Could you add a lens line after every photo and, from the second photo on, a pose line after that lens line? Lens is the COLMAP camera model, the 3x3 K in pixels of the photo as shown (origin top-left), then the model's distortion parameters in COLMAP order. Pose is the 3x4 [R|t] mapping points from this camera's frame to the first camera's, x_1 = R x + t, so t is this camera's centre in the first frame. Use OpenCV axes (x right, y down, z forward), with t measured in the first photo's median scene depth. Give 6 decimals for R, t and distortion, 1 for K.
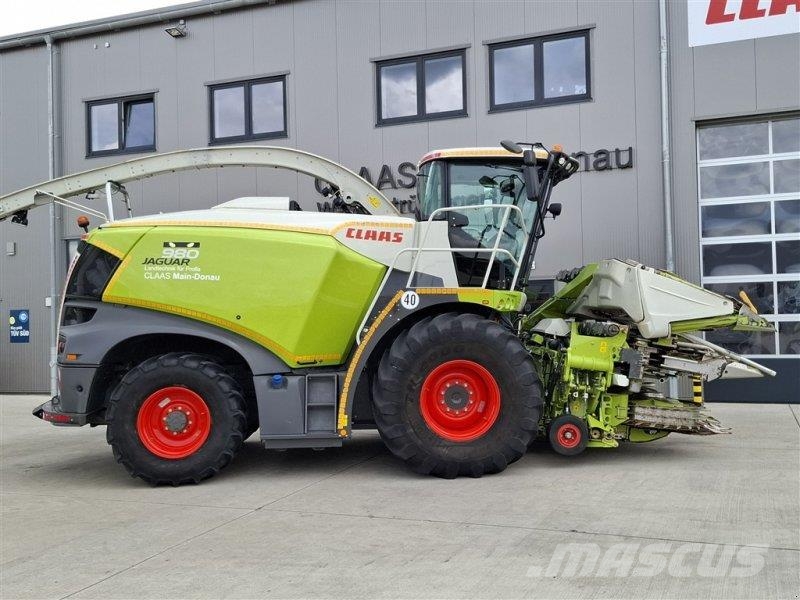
lens RADIAL K [[833.2, 0, 402.3], [0, 833.2, 300.0], [0, 0, 1]] dist [0.151706, -0.279961]
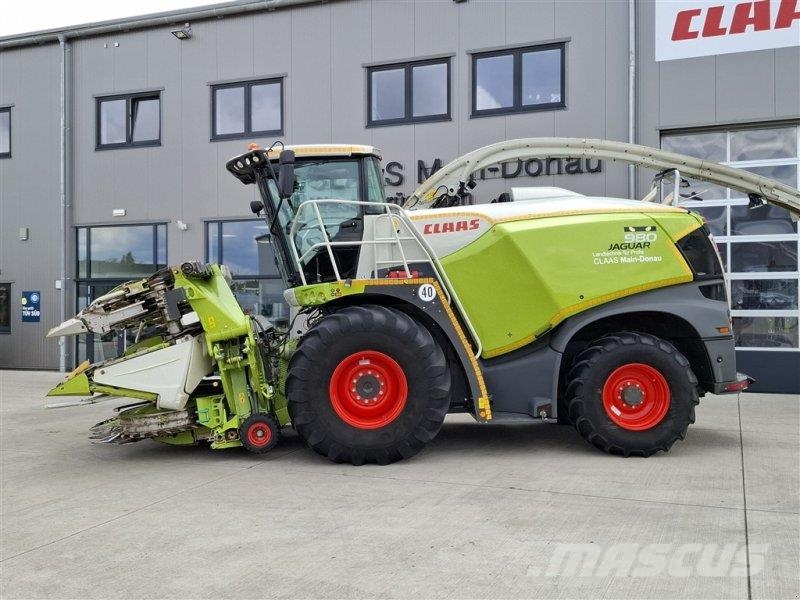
lens RADIAL K [[833.1, 0, 393.6], [0, 833.1, 297.5], [0, 0, 1]] dist [0.157472, -0.296649]
pose [[0.999786, 0.019704, -0.006274, 0.017159], [-0.019625, 0.999729, 0.012498, -0.004082], [0.006519, -0.012373, 0.999902, -0.089877]]
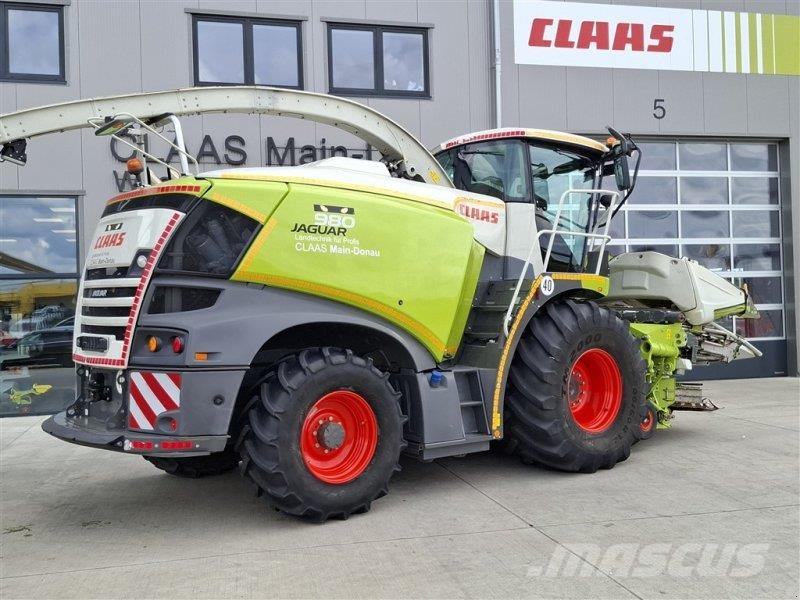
lens RADIAL K [[831.4, 0, 401.4], [0, 831.4, 295.0], [0, 0, 1]] dist [0.159319, -0.301396]
pose [[0.816280, 0.013061, 0.577509, -0.415116], [-0.007003, 0.999895, -0.012715, 0.014730], [-0.577614, 0.006335, 0.816285, 0.208756]]
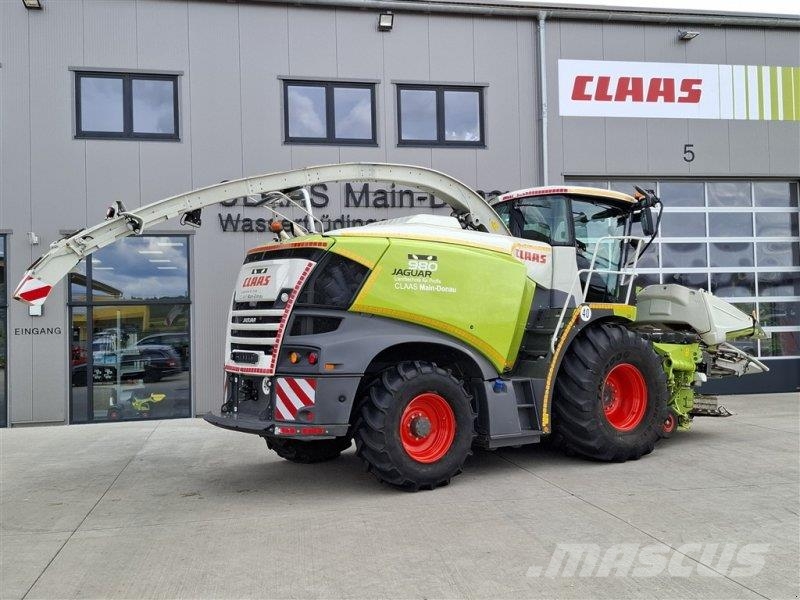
lens RADIAL K [[829.9, 0, 410.0], [0, 829.9, 301.6], [0, 0, 1]] dist [0.164048, -0.321554]
pose [[0.840344, 0.021392, 0.541632, -0.525071], [-0.007919, 0.999599, -0.027192, 0.010939], [-0.541996, 0.018561, 0.840176, 0.090251]]
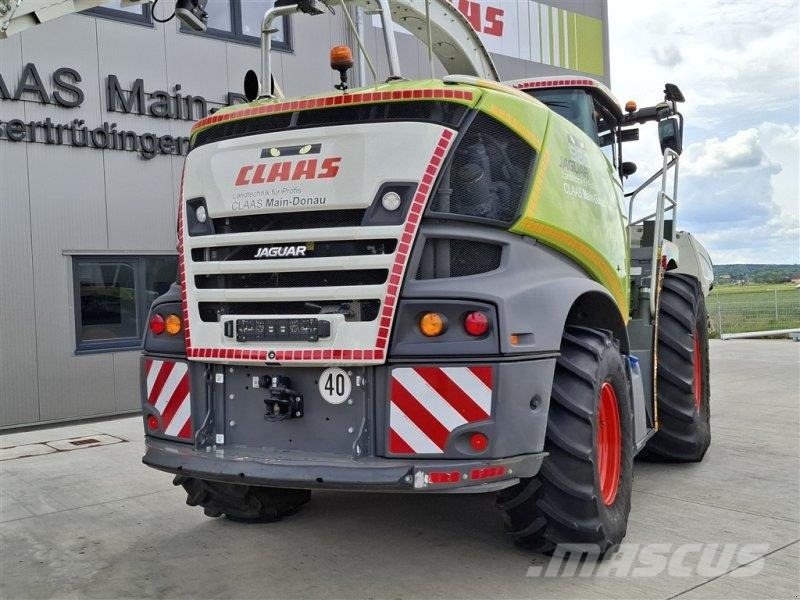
lens RADIAL K [[827.4, 0, 390.5], [0, 827.4, 299.2], [0, 0, 1]] dist [0.163702, -0.286846]
pose [[0.484961, -0.000488, 0.874535, -0.527997], [0.011306, 0.999920, -0.005711, 0.028899], [-0.874462, 0.012657, 0.484928, 0.524393]]
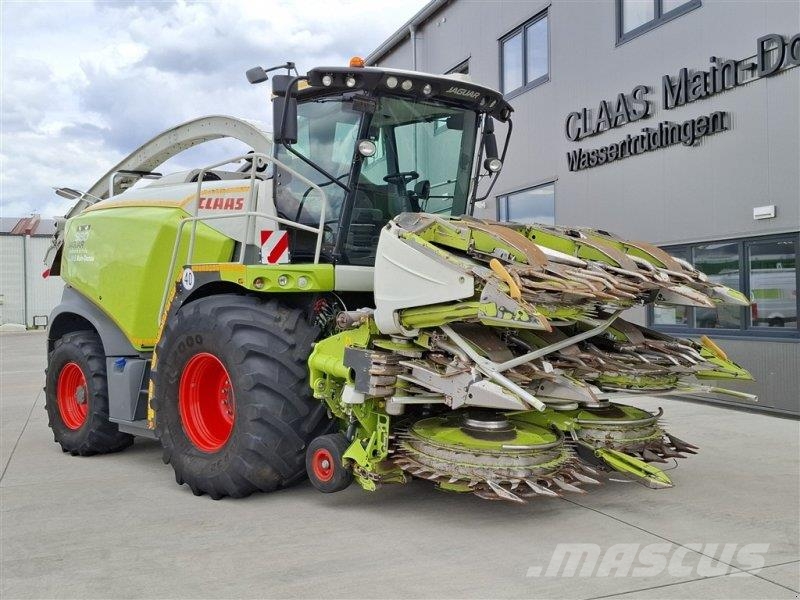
lens RADIAL K [[831.4, 0, 401.4], [0, 831.4, 295.0], [0, 0, 1]] dist [0.159319, -0.301396]
pose [[0.673560, 0.005058, -0.739115, 0.495299], [0.024305, 0.999284, 0.028988, -0.002106], [0.738733, -0.037489, 0.672955, 0.365616]]
